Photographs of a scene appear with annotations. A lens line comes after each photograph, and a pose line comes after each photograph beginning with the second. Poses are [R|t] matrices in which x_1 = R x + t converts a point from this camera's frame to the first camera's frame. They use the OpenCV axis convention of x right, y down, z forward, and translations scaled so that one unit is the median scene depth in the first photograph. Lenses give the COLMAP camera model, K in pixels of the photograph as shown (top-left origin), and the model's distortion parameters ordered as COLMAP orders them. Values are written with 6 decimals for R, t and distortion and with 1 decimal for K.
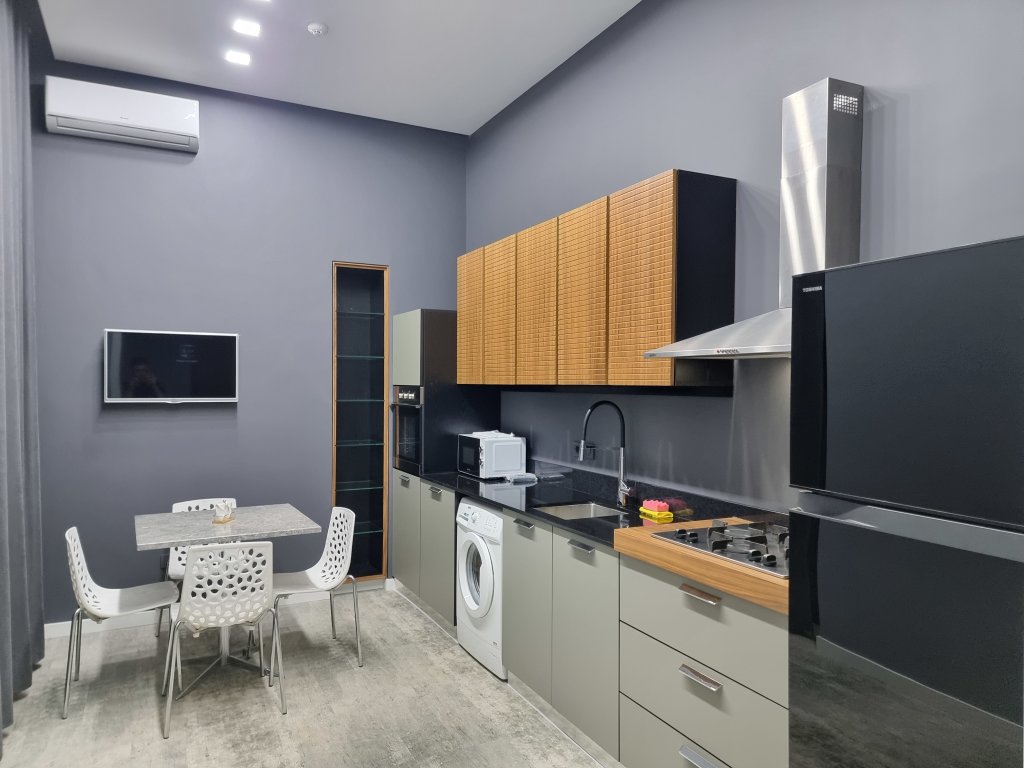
lens RADIAL K [[698.1, 0, 505.9], [0, 698.1, 382.9], [0, 0, 1]] dist [0.051667, -0.024092]
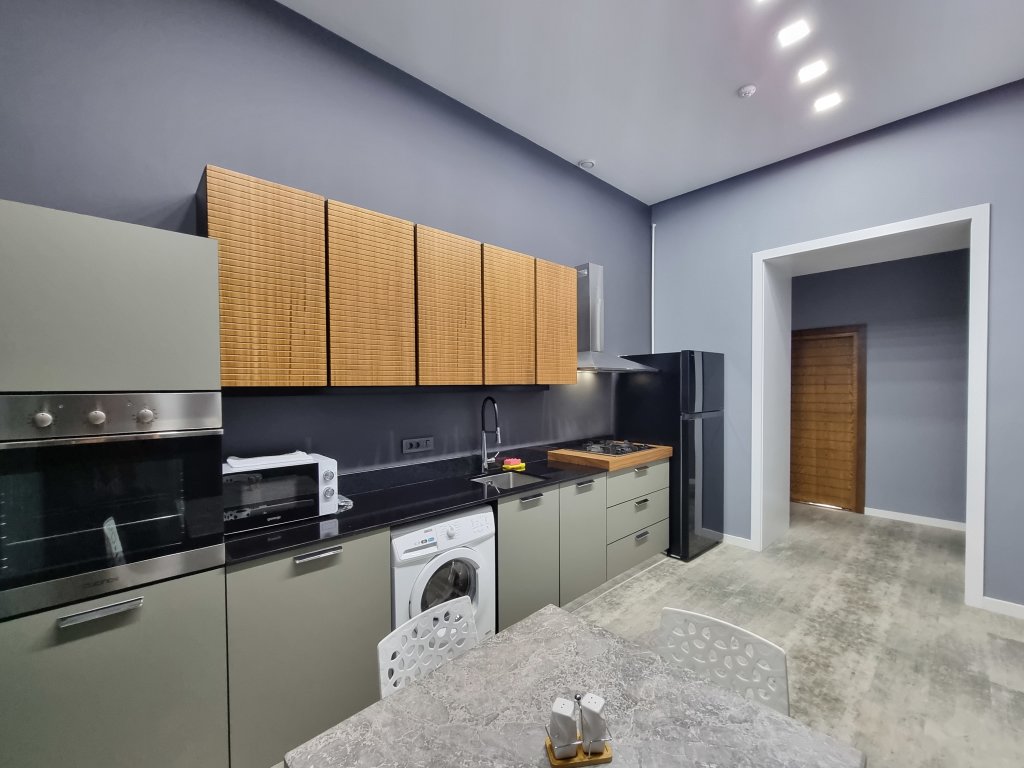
lens RADIAL K [[421.7, 0, 501.9], [0, 421.7, 388.7], [0, 0, 1]] dist [-0.001283, -0.000383]
pose [[-0.266000, -0.013953, 0.963872, -0.711432], [0.005567, 0.999856, 0.016010, -0.002276], [-0.963957, 0.009625, -0.265884, 1.318642]]
